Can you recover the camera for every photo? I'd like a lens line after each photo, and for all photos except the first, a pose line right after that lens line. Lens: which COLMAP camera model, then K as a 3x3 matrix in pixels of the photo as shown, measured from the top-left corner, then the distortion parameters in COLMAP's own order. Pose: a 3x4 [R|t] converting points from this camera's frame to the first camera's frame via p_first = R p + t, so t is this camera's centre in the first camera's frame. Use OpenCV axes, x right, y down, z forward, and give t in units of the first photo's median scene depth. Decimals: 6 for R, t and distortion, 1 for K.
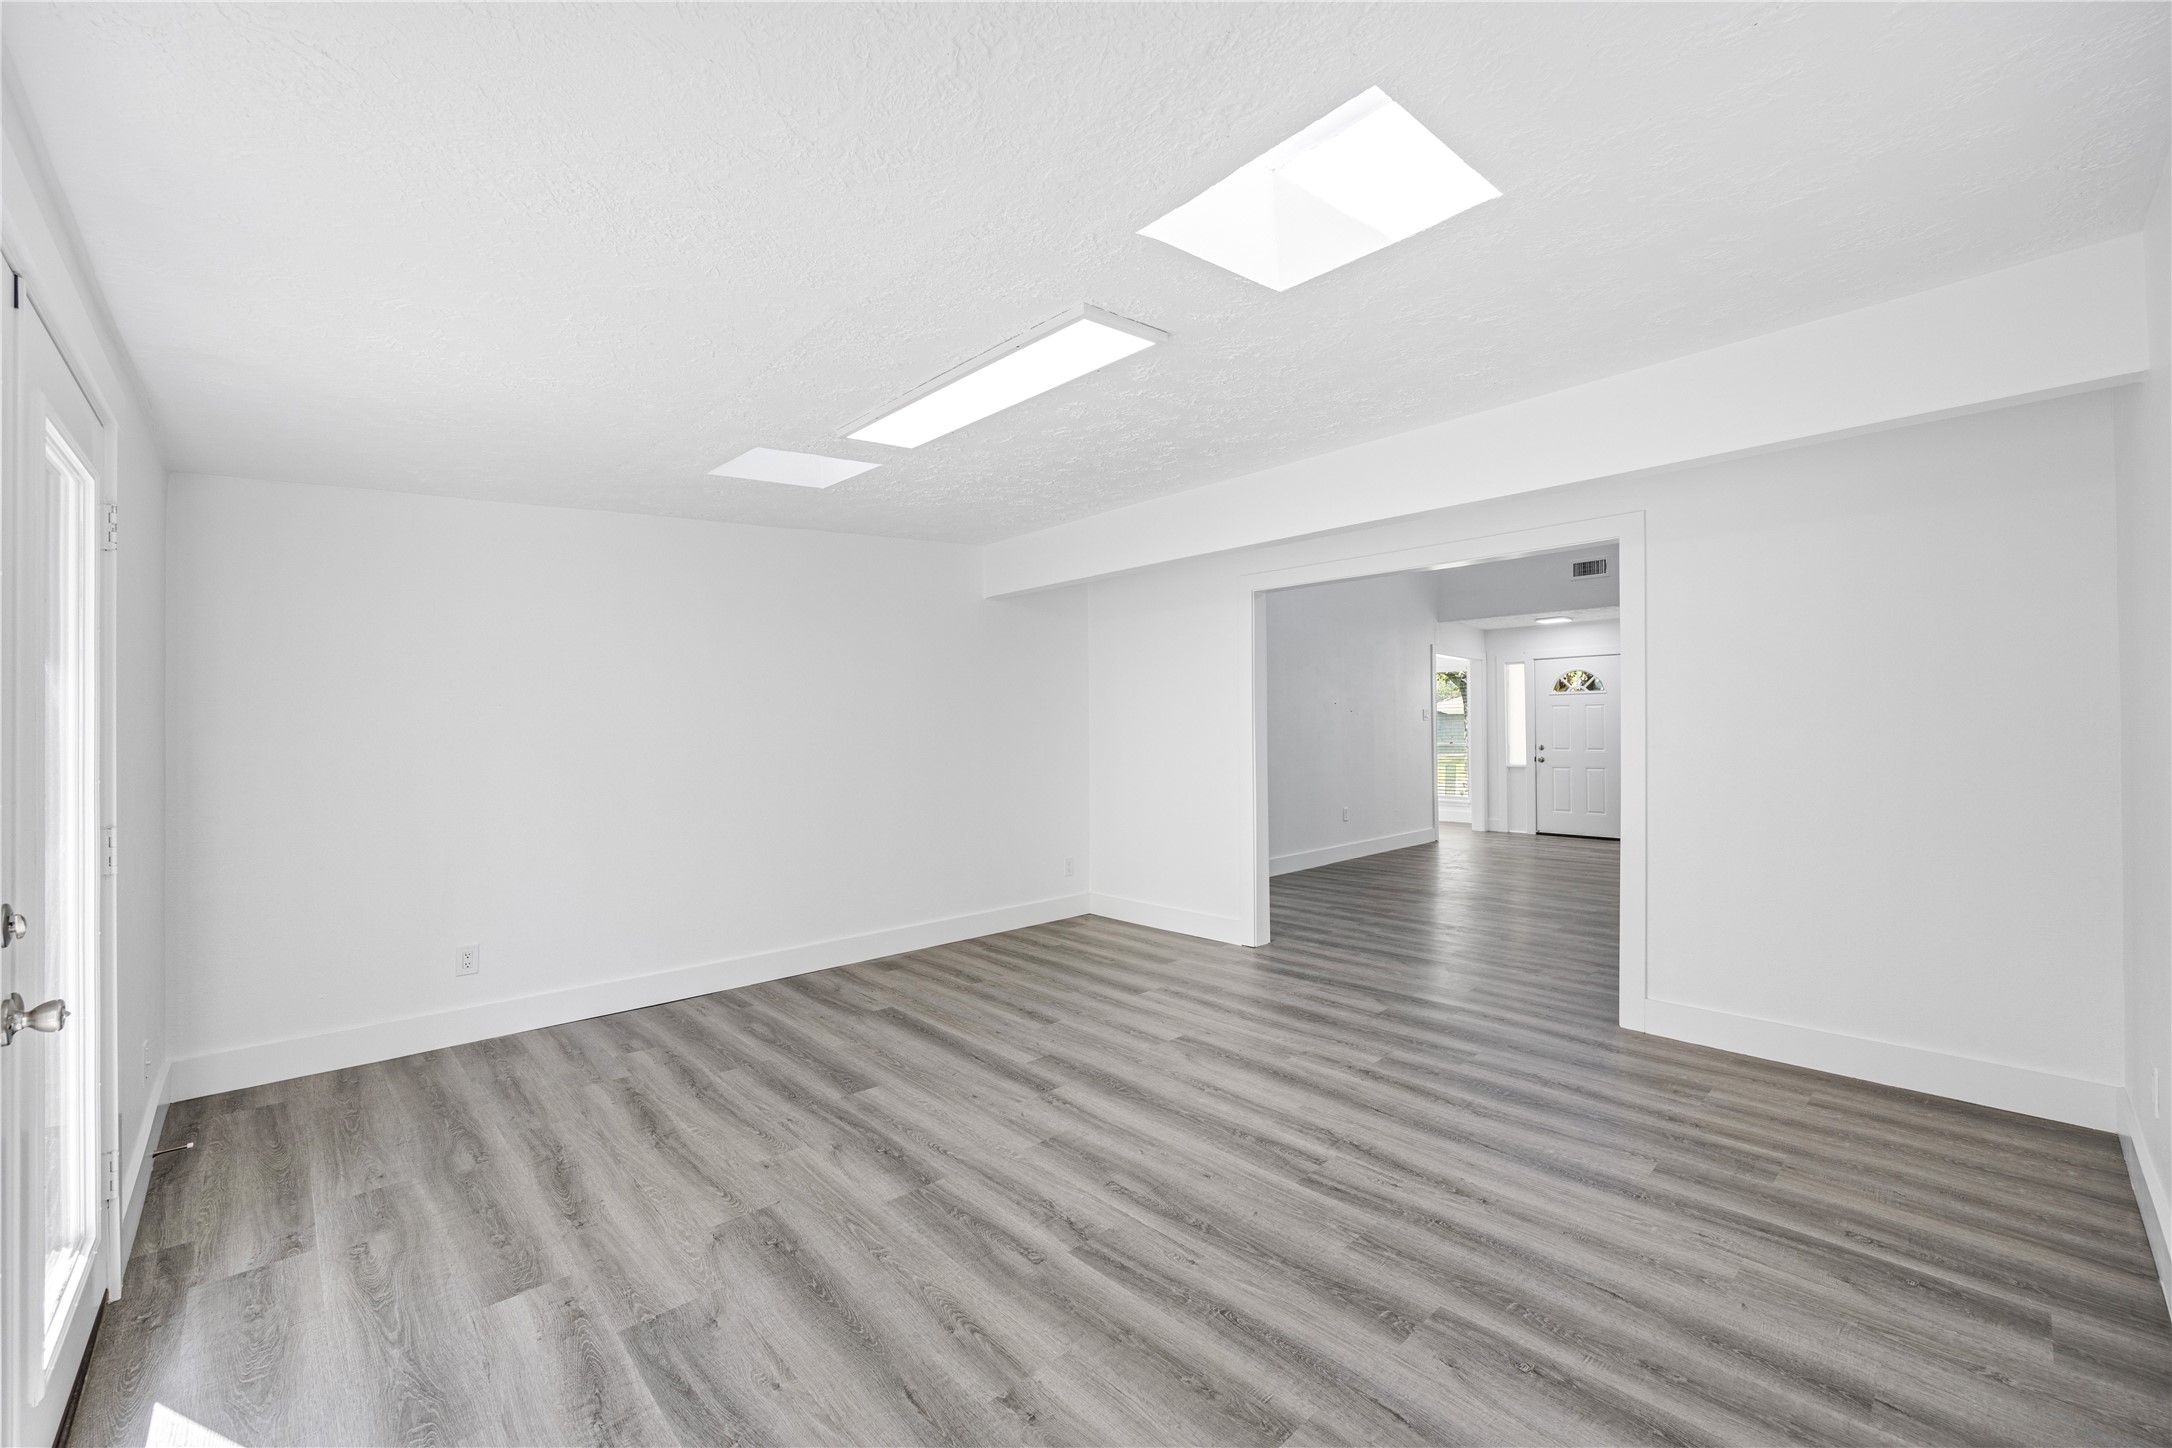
lens RADIAL K [[873.3, 0, 1084.8], [0, 873.3, 723.1], [0, 0, 1]] dist [-0.002282, -0.000768]
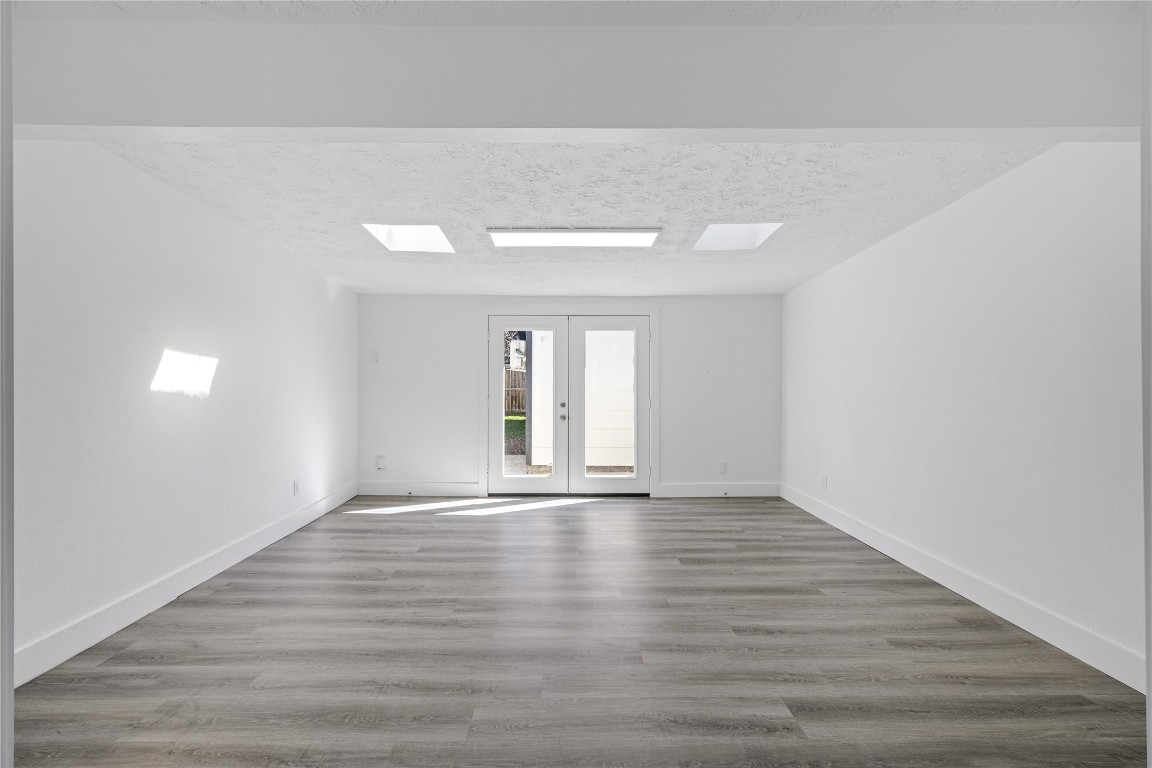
lens RADIAL K [[463.2, 0, 571.6], [0, 463.2, 382.9], [0, 0, 1]] dist [-0.002282, -0.000768]
pose [[-0.671827, 0.007874, -0.740666, 0.718282], [0.007038, 0.999966, 0.004246, 0.008967], [0.740675, -0.002360, -0.671859, 1.591665]]
